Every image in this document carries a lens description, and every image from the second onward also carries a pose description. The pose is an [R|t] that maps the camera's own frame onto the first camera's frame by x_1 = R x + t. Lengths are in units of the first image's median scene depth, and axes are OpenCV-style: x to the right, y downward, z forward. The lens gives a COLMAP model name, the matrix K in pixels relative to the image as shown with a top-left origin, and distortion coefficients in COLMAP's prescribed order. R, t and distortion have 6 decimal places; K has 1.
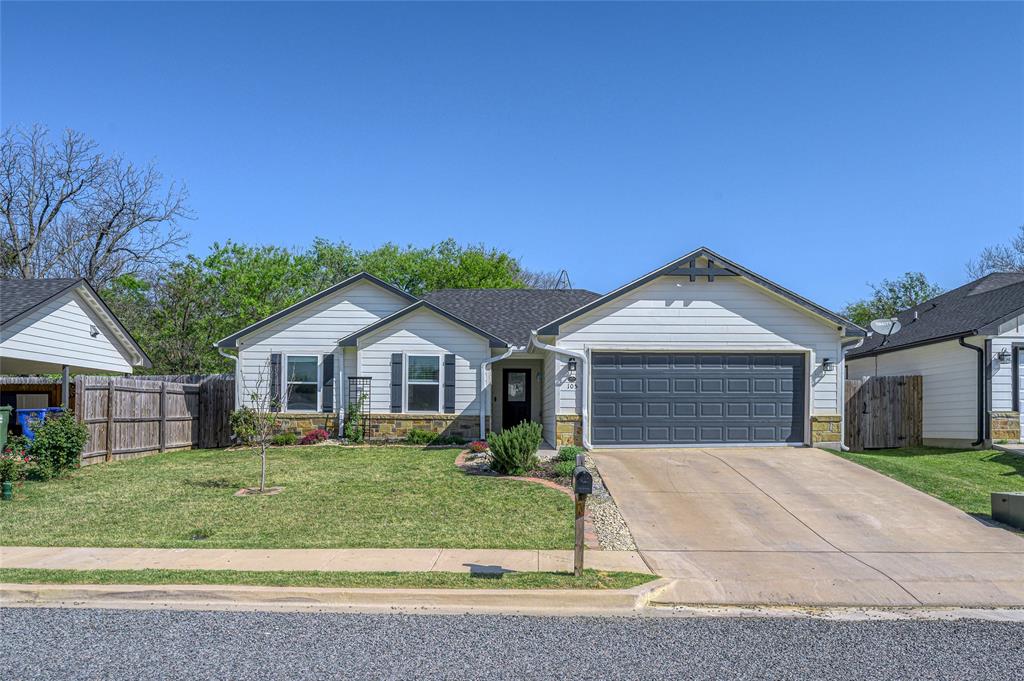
lens RADIAL K [[765.7, 0, 513.7], [0, 765.7, 412.1], [0, 0, 1]] dist [0.003176, 0.005220]
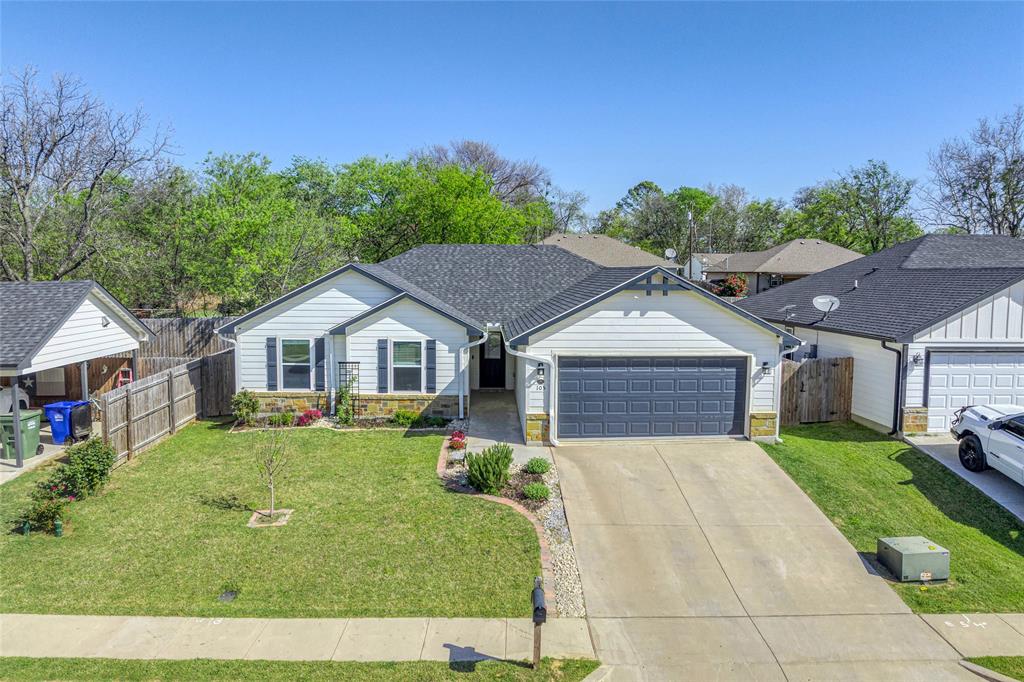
lens RADIAL K [[760.7, 0, 512.3], [0, 760.7, 329.5], [0, 0, 1]] dist [-0.025056, -0.007724]
pose [[0.999666, -0.002130, 0.025754, 0.005262], [-0.000375, 0.995298, 0.096859, -0.196072], [-0.025839, -0.096836, 0.994965, -0.085242]]
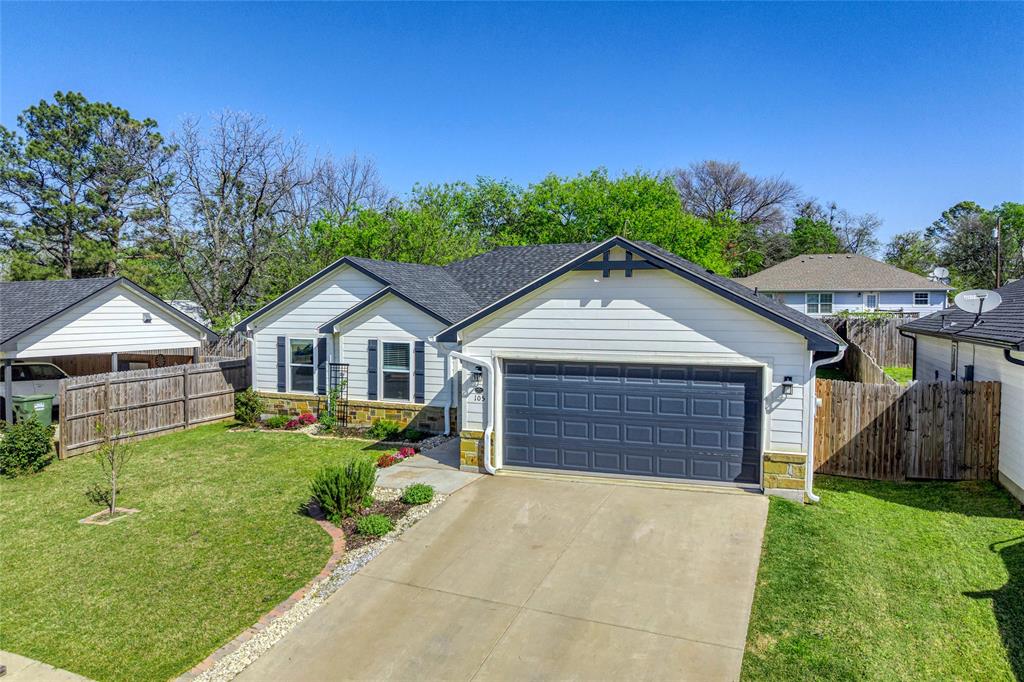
lens RADIAL K [[728.1, 0, 511.8], [0, 728.1, 335.7], [0, 0, 1]] dist [-0.034346, -0.003151]
pose [[0.917011, 0.012861, -0.398654, 0.383015], [0.008111, 0.998672, 0.050876, -0.127819], [0.398779, -0.049887, 0.915689, 0.218299]]
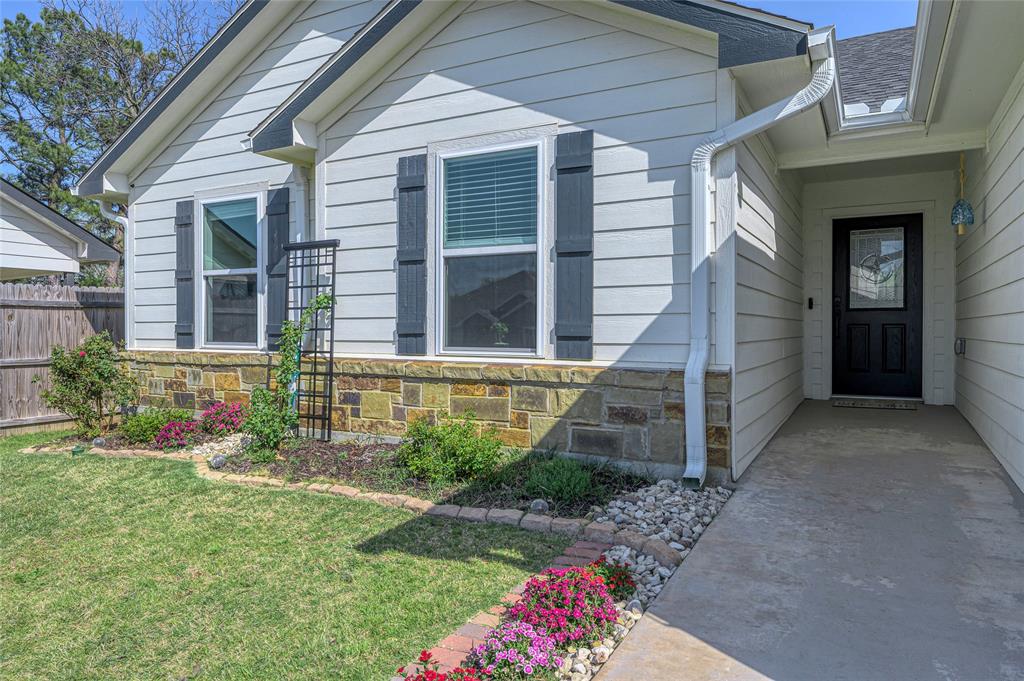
lens RADIAL K [[673.0, 0, 514.7], [0, 673.0, 336.4], [0, 0, 1]] dist [-0.000038, 0.000777]
pose [[0.874426, -0.002069, -0.485155, 0.010708], [0.012346, 0.999762, 0.017989, -0.010557], [0.485002, -0.021719, 0.874243, 0.788155]]
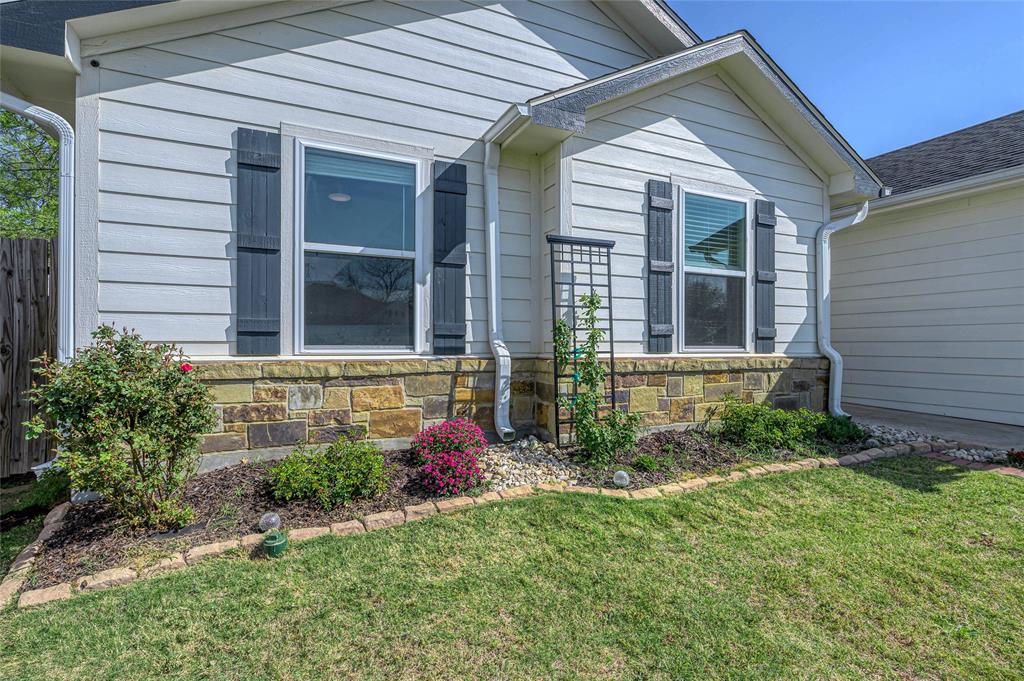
lens RADIAL K [[500.6, 0, 516.6], [0, 500.6, 340.2], [0, 0, 1]] dist [0.000073, -0.000230]
pose [[0.908097, -0.003226, 0.418748, -0.306830], [-0.000461, 0.999962, 0.008703, -0.006824], [-0.418760, -0.008097, 0.908061, 0.820844]]
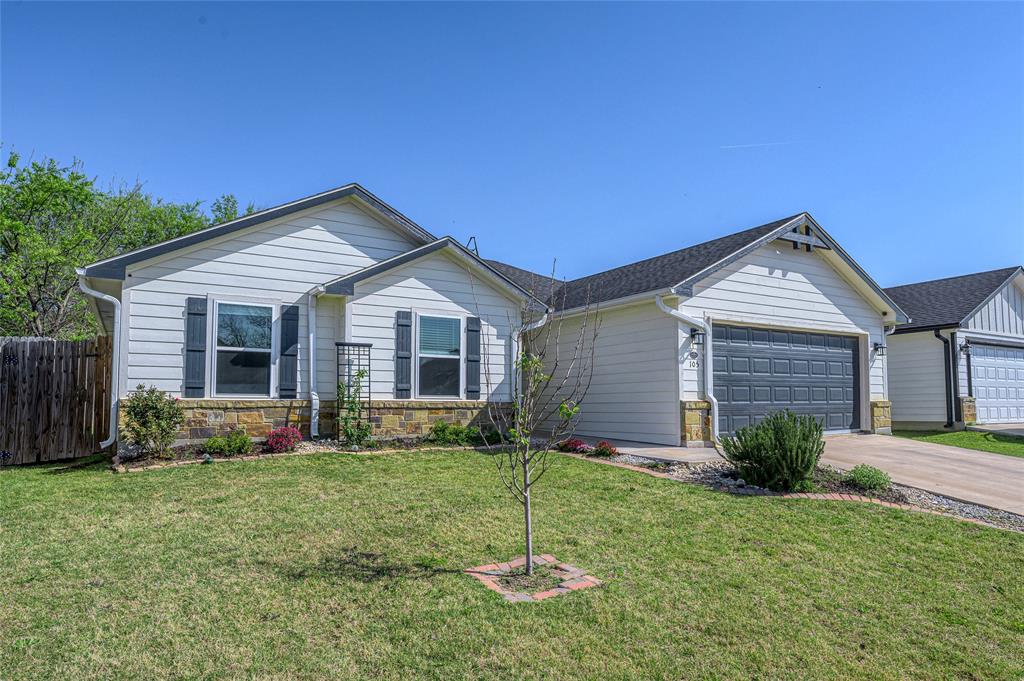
lens RADIAL K [[642.5, 0, 532.2], [0, 642.5, 366.8], [0, 0, 1]] dist [-0.000646, 0.001922]
pose [[0.852422, 0.024352, 0.522286, -0.352957], [0.001392, 0.998806, -0.048843, 0.000708], [-0.522852, 0.042362, 0.851370, 0.455518]]
